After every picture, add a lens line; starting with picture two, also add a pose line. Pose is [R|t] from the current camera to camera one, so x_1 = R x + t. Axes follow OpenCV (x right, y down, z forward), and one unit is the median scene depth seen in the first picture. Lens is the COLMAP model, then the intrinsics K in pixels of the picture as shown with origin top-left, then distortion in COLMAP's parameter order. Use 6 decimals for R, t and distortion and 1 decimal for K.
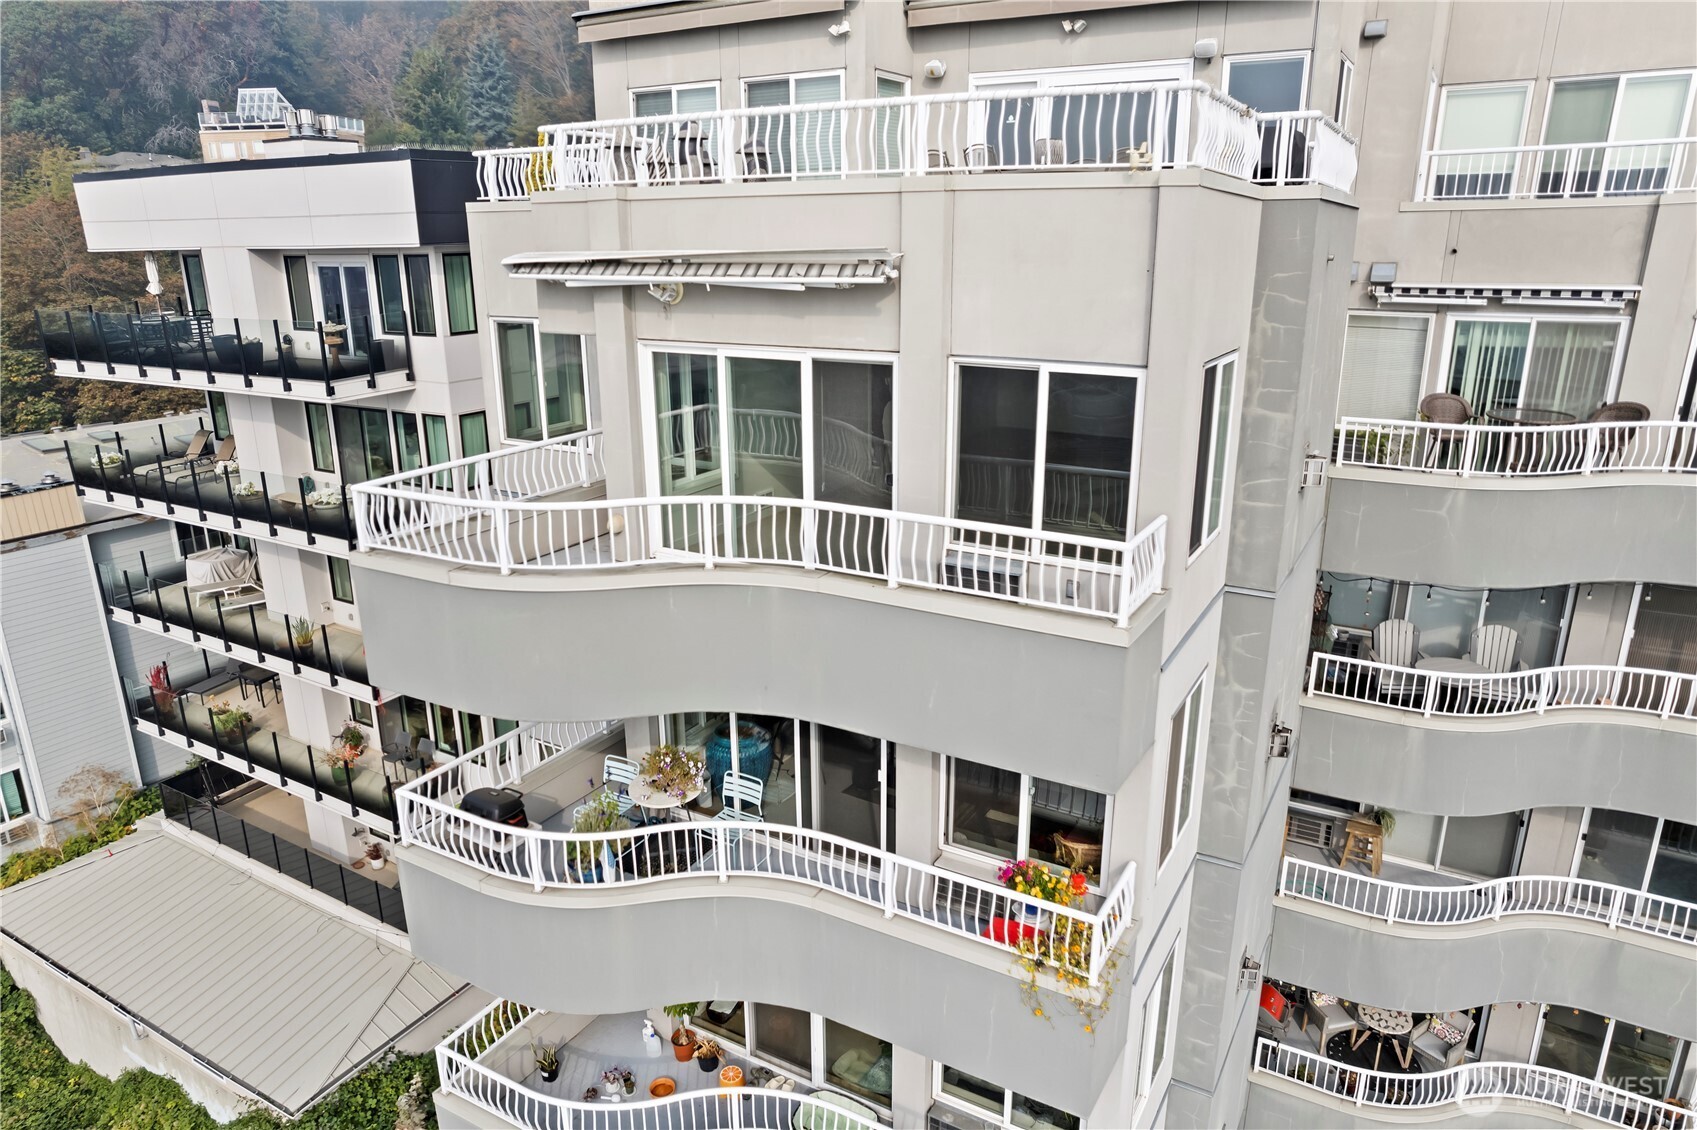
lens RADIAL K [[1085.9, 0, 848.5], [0, 1085.9, 565.0], [0, 0, 1]] dist [-0.009731, 0.000538]
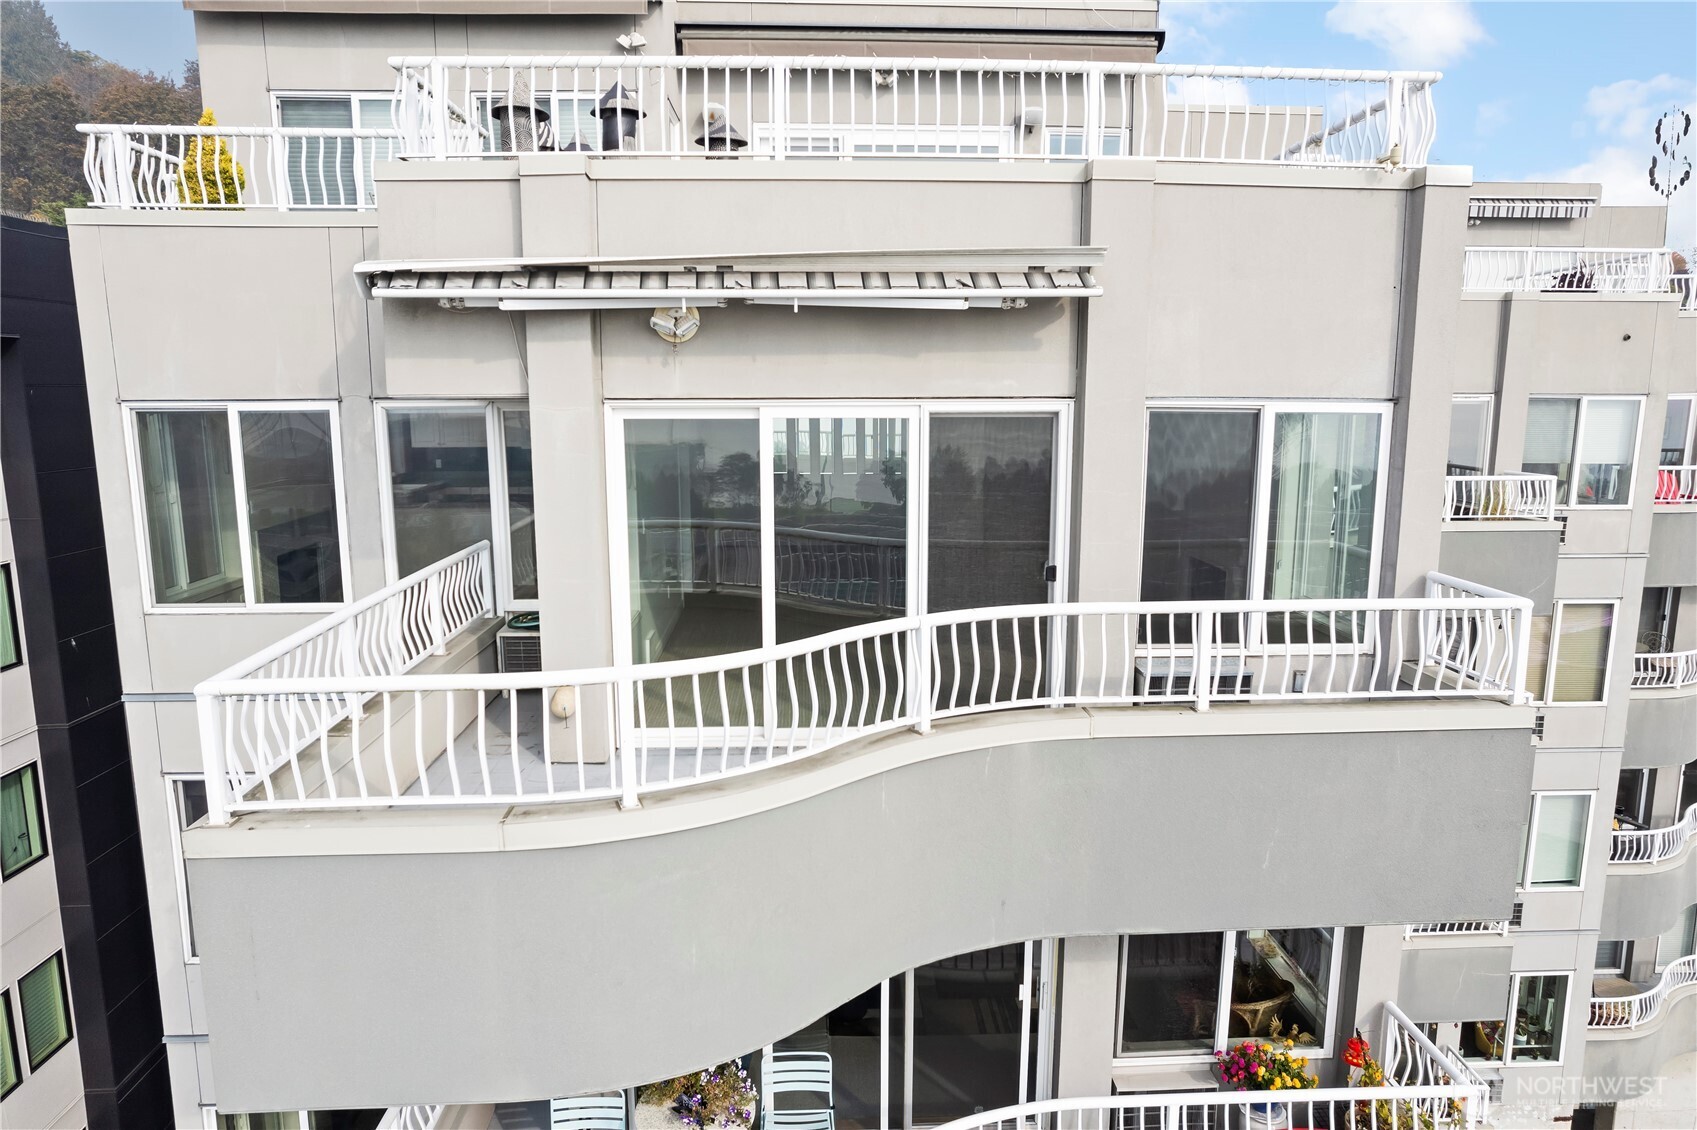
lens RADIAL K [[1085.9, 0, 848.5], [0, 1085.9, 565.0], [0, 0, 1]] dist [-0.009731, 0.000538]
pose [[0.841851, -0.083336, 0.533237, -0.424962], [0.152139, 0.984583, -0.086317, -0.038169], [-0.517822, 0.153792, 0.841551, 0.418060]]
